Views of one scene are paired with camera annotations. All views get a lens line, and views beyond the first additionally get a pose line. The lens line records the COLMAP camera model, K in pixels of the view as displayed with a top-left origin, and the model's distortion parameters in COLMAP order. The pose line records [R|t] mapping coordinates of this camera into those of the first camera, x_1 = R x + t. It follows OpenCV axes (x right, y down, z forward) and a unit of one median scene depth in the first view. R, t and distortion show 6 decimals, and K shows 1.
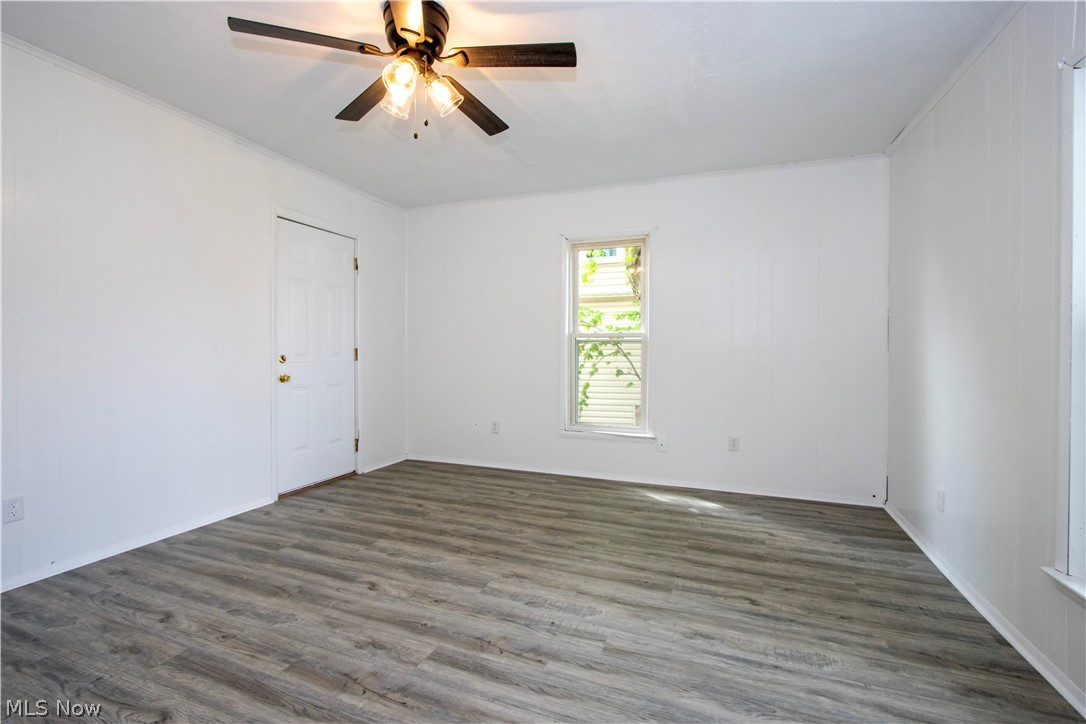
lens RADIAL K [[515.2, 0, 542.7], [0, 515.2, 357.3], [0, 0, 1]] dist [-0.008794, 0.000982]
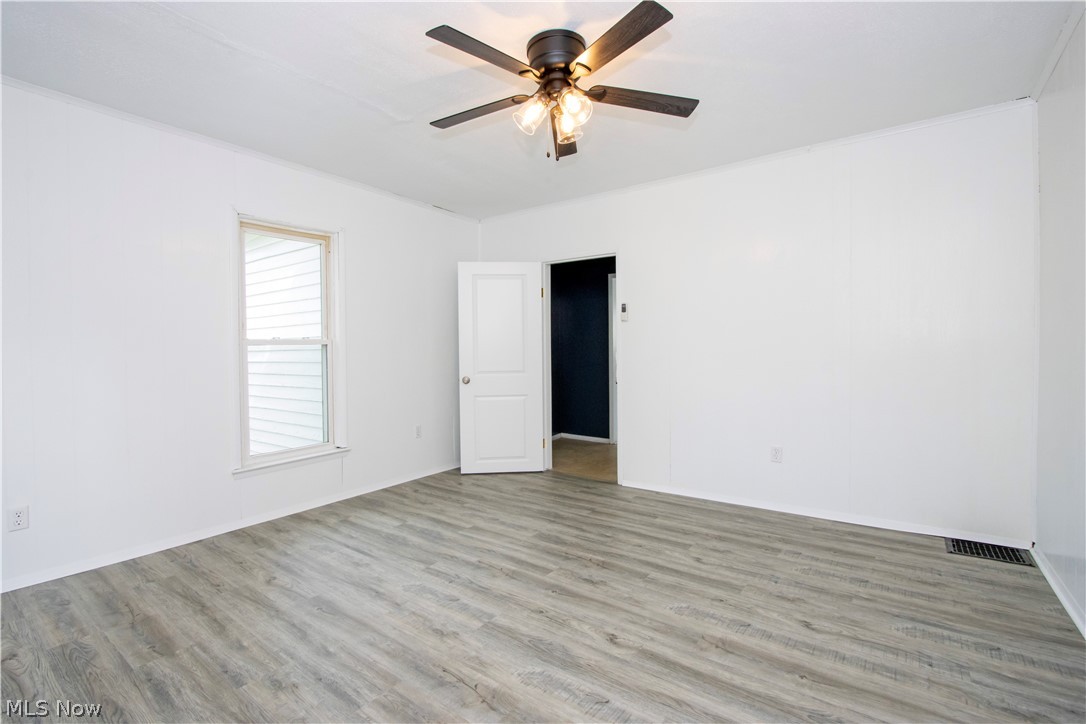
lens RADIAL K [[515.2, 0, 544.3], [0, 515.2, 359.0], [0, 0, 1]] dist [-0.008794, 0.000982]
pose [[-0.965869, 0.002365, 0.259021, -0.470051], [0.012318, 0.999246, 0.036809, -0.044073], [-0.258738, 0.038743, -0.965170, 1.935754]]
